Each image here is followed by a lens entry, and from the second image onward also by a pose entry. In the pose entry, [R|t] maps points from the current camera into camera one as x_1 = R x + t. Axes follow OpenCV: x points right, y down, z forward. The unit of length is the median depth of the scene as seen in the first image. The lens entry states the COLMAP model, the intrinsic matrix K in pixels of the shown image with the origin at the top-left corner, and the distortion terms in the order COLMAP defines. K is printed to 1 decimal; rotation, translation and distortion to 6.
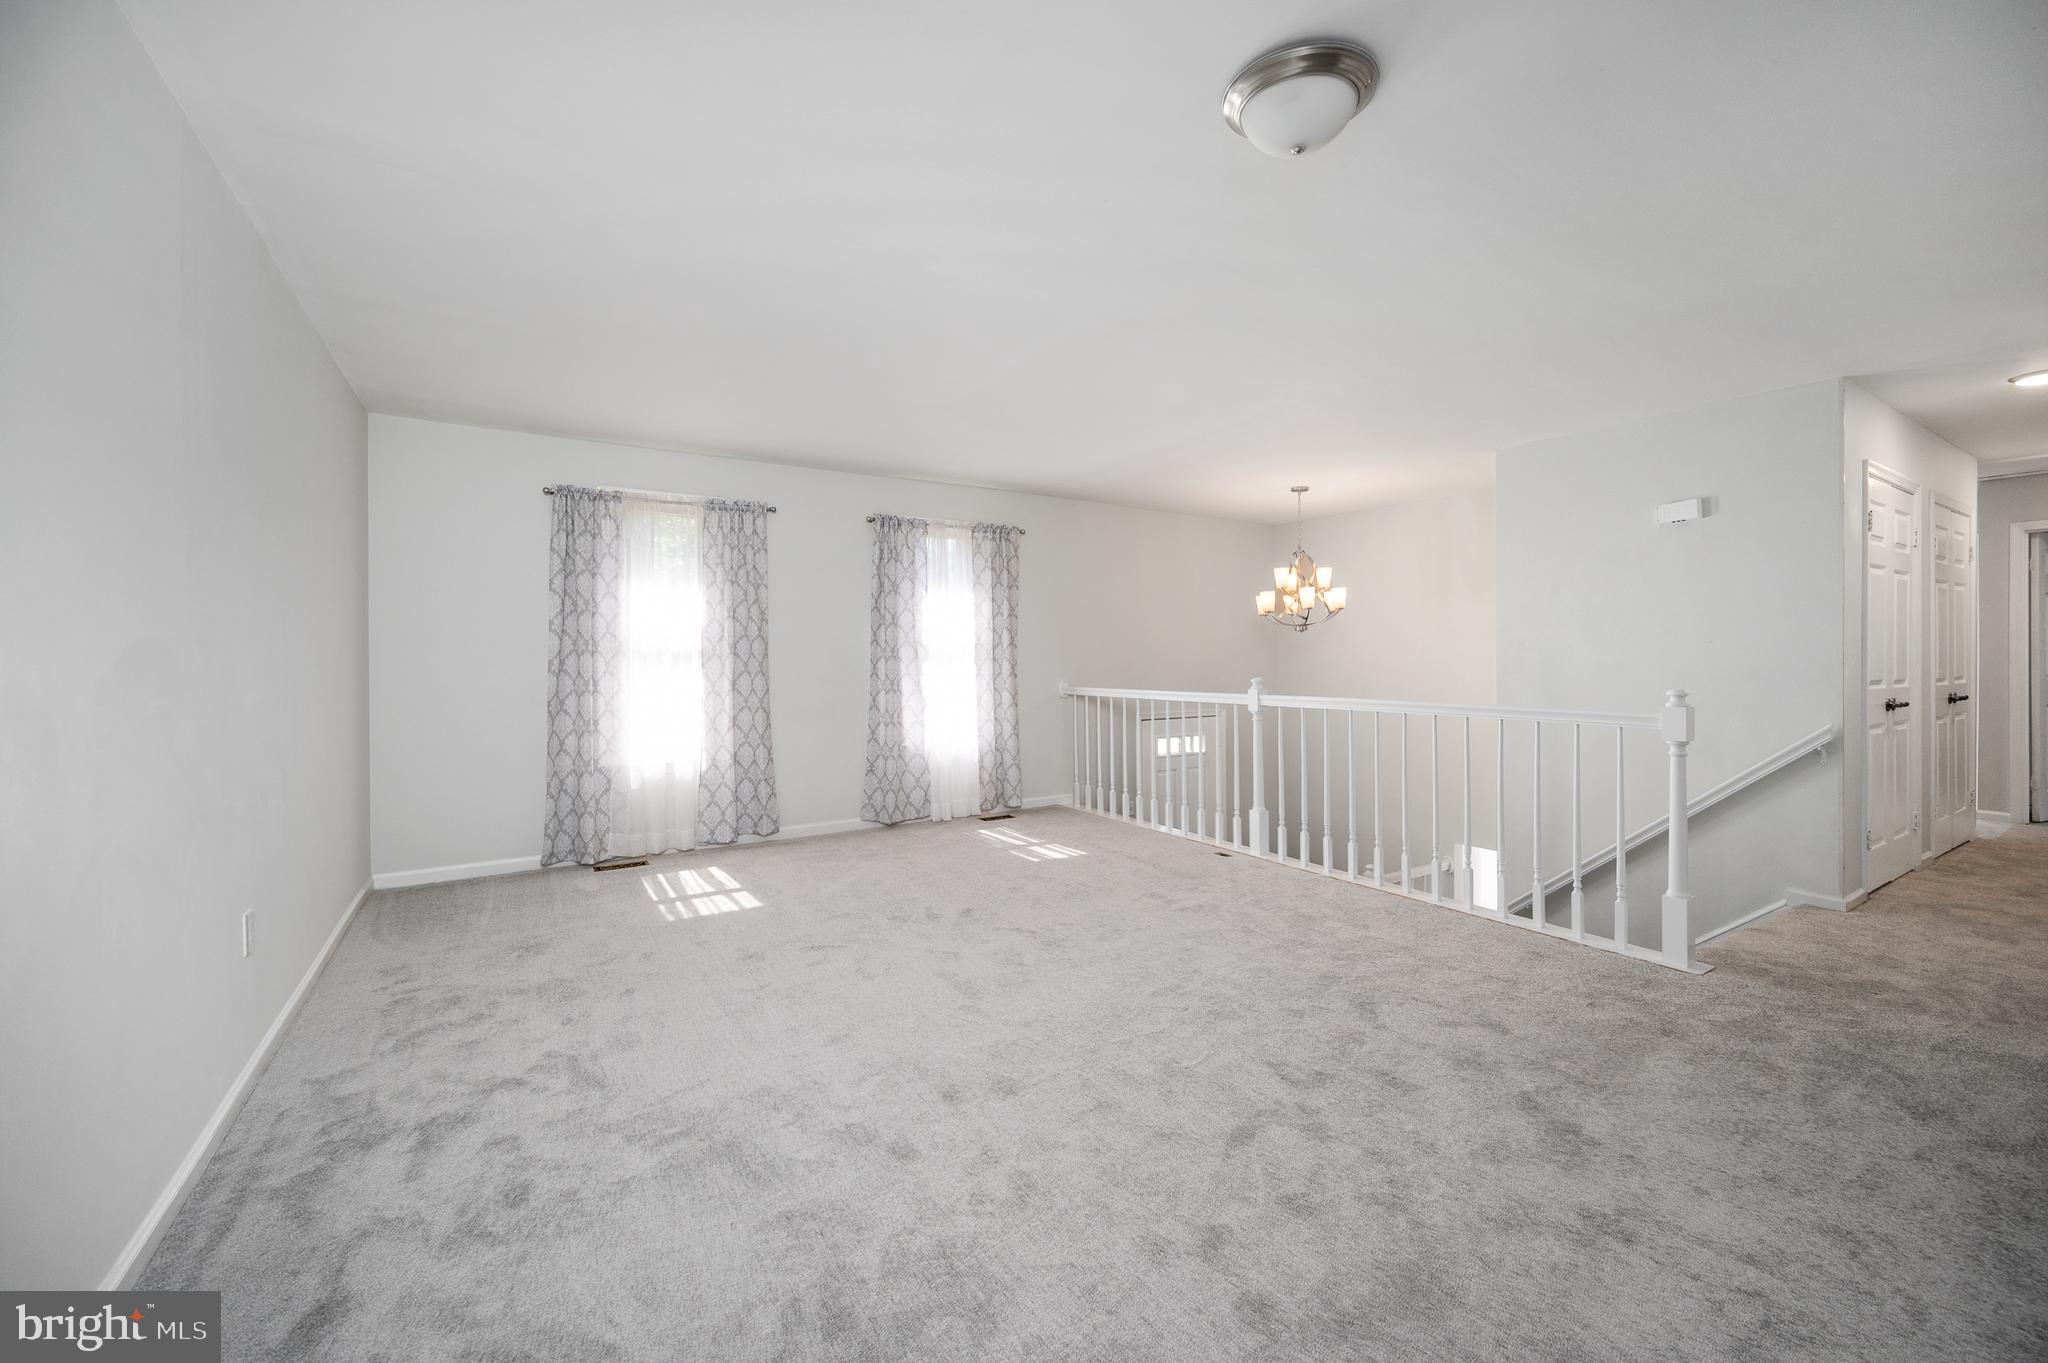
lens RADIAL K [[811.9, 0, 1027.6], [0, 811.9, 670.8], [0, 0, 1]] dist [0.001809, 0.000066]
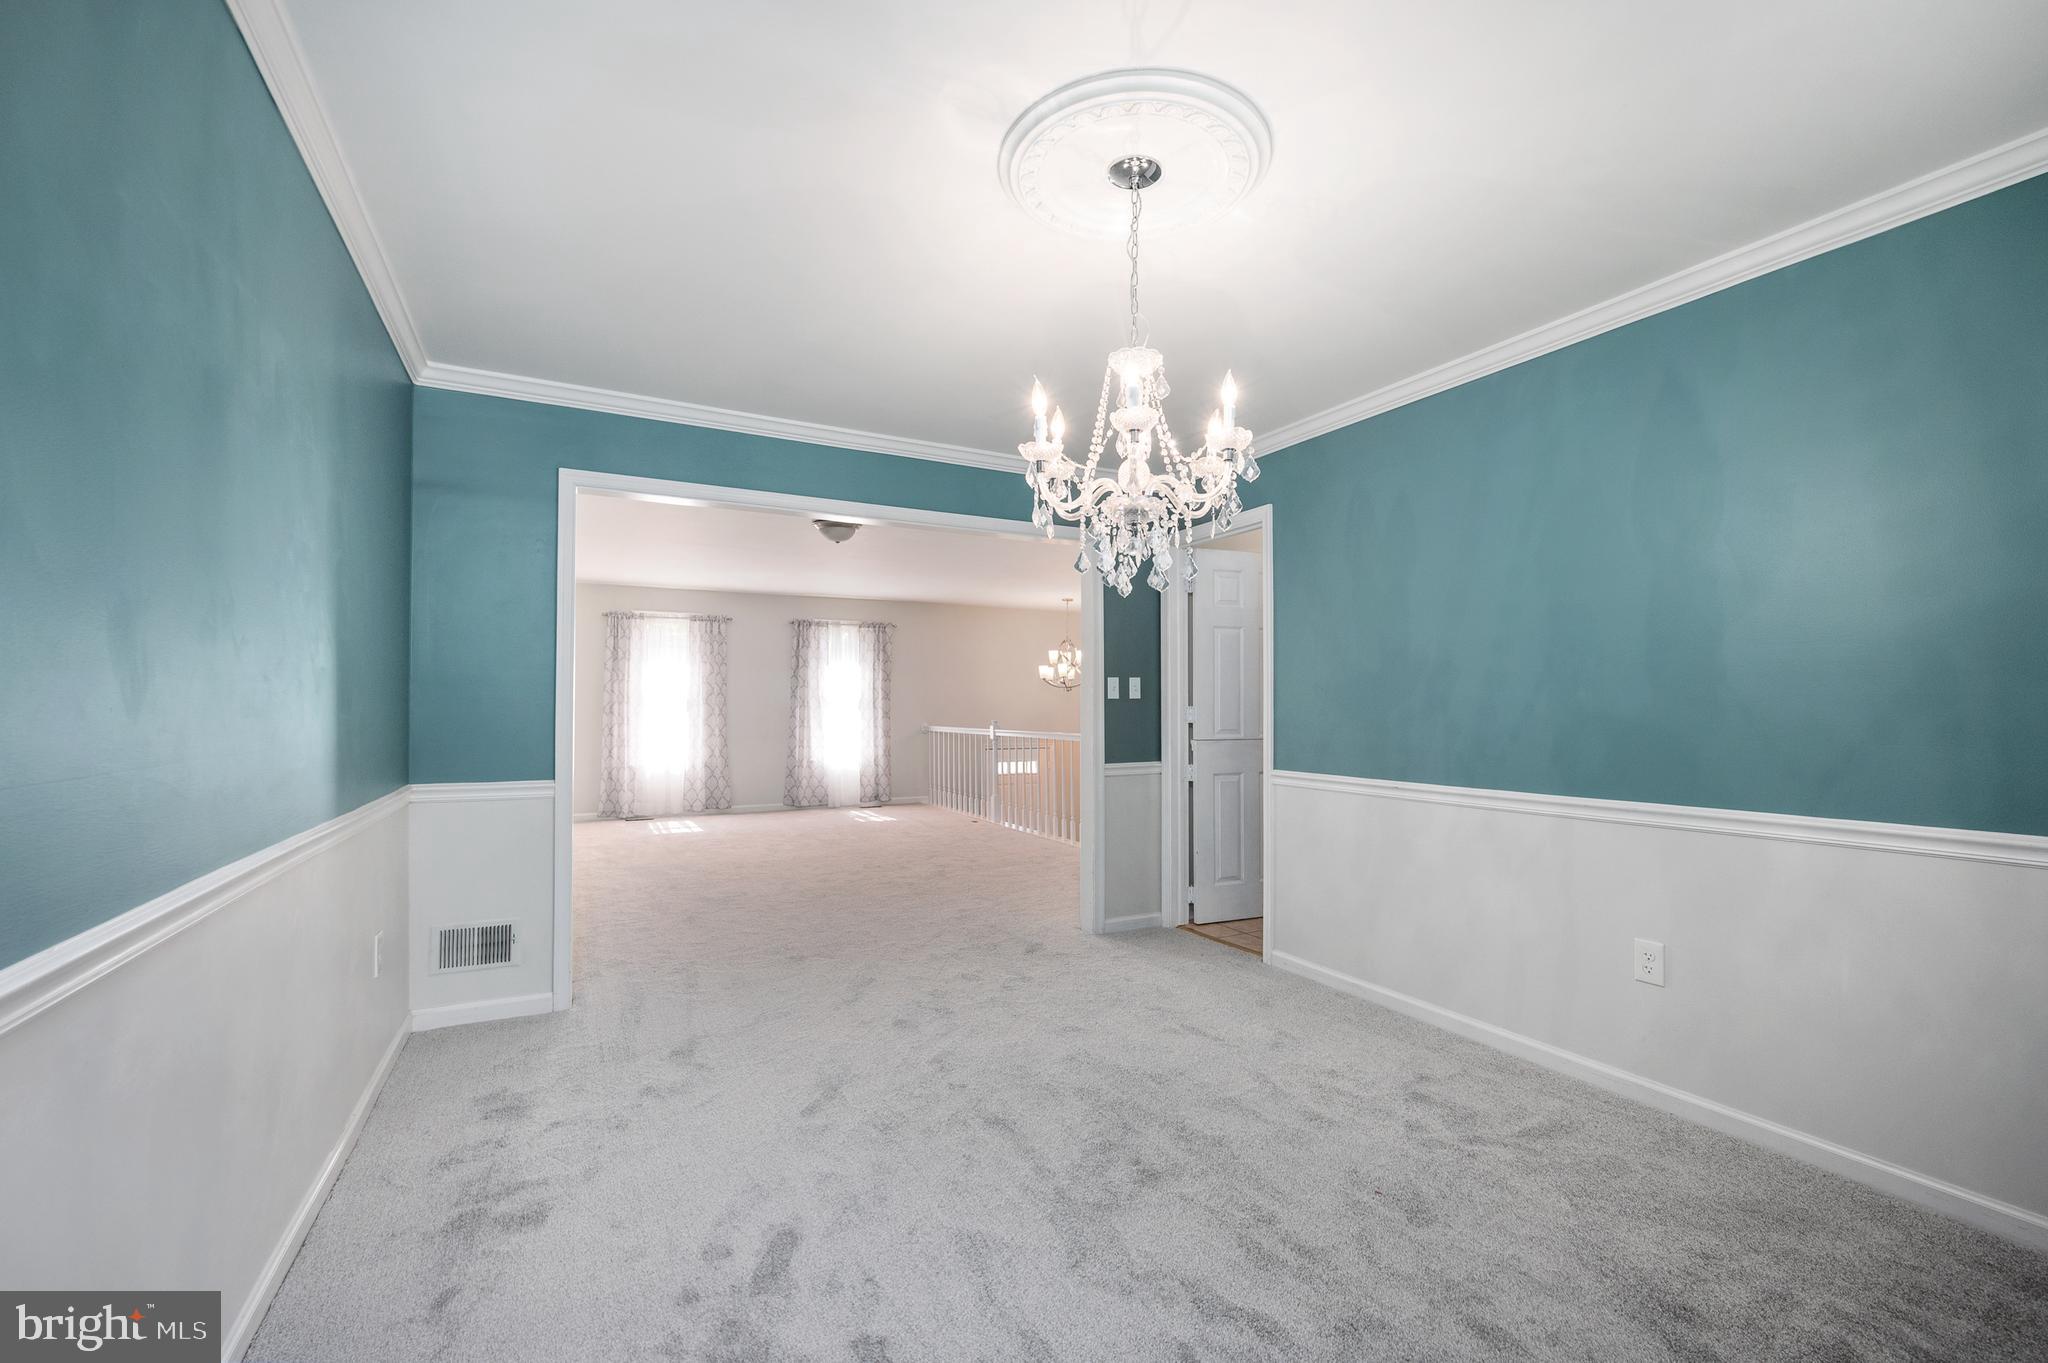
lens RADIAL K [[873.2, 0, 1030.1], [0, 873.2, 706.2], [0, 0, 1]] dist [-0.001042, -0.000028]
pose [[0.996399, 0.007660, -0.084442, 0.443623], [-0.008888, 0.999860, -0.014183, 0.005151], [0.084322, 0.014883, 0.996327, -0.729802]]
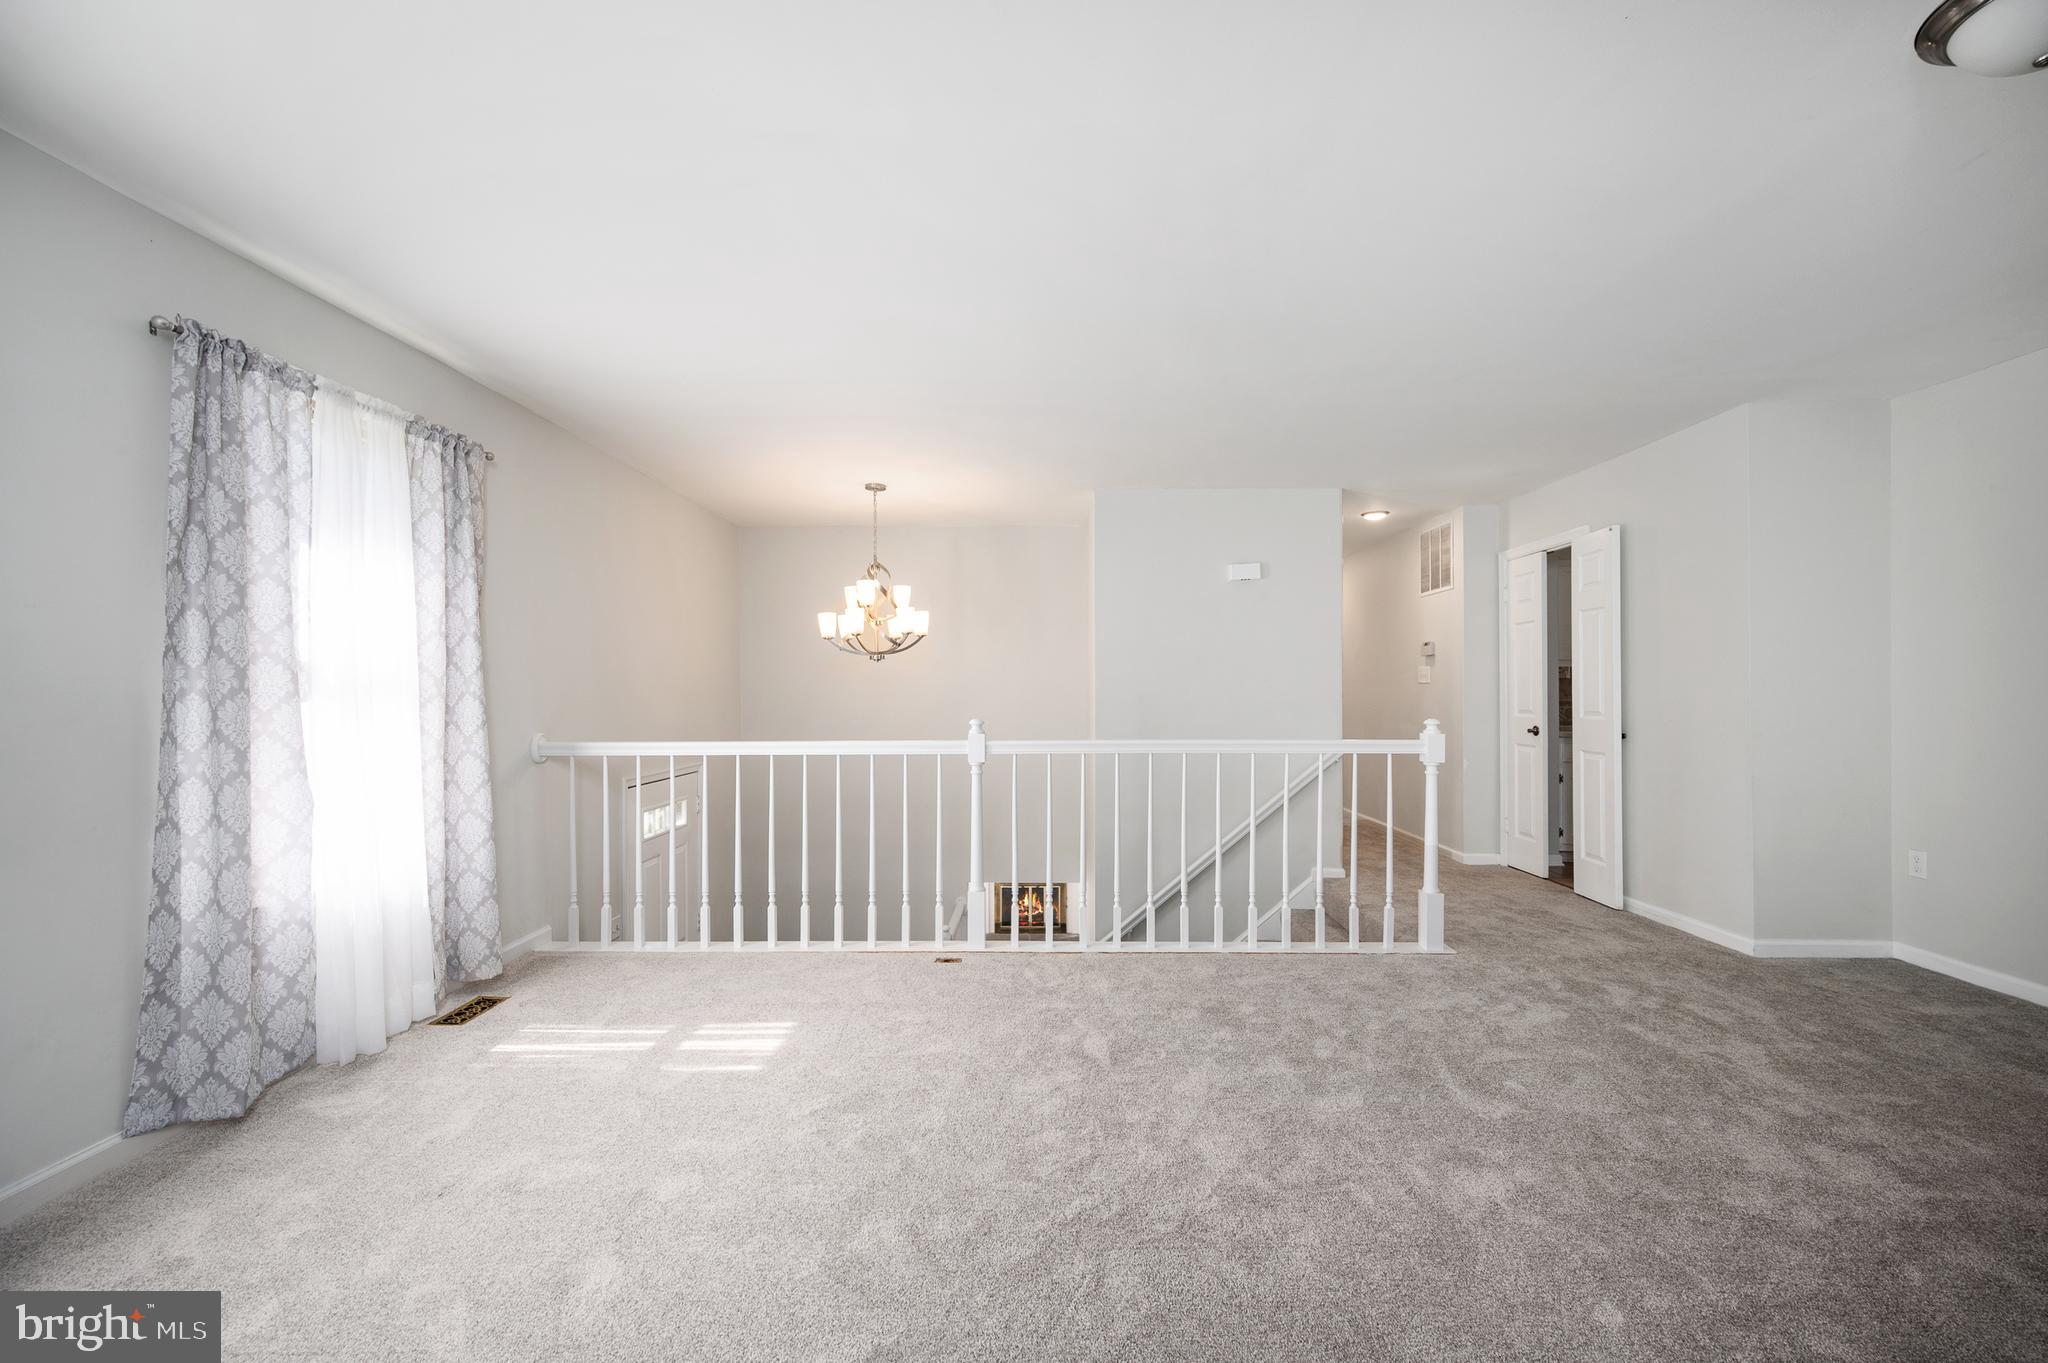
lens RADIAL K [[811.2, 0, 1030.1], [0, 811.2, 685.9], [0, 0, 1]] dist [0.002022, -0.000203]
pose [[0.545550, 0.007625, 0.838043, -0.289779], [0.013607, 0.999746, -0.017954, -0.006445], [-0.837968, 0.021198, 0.545308, 0.461749]]
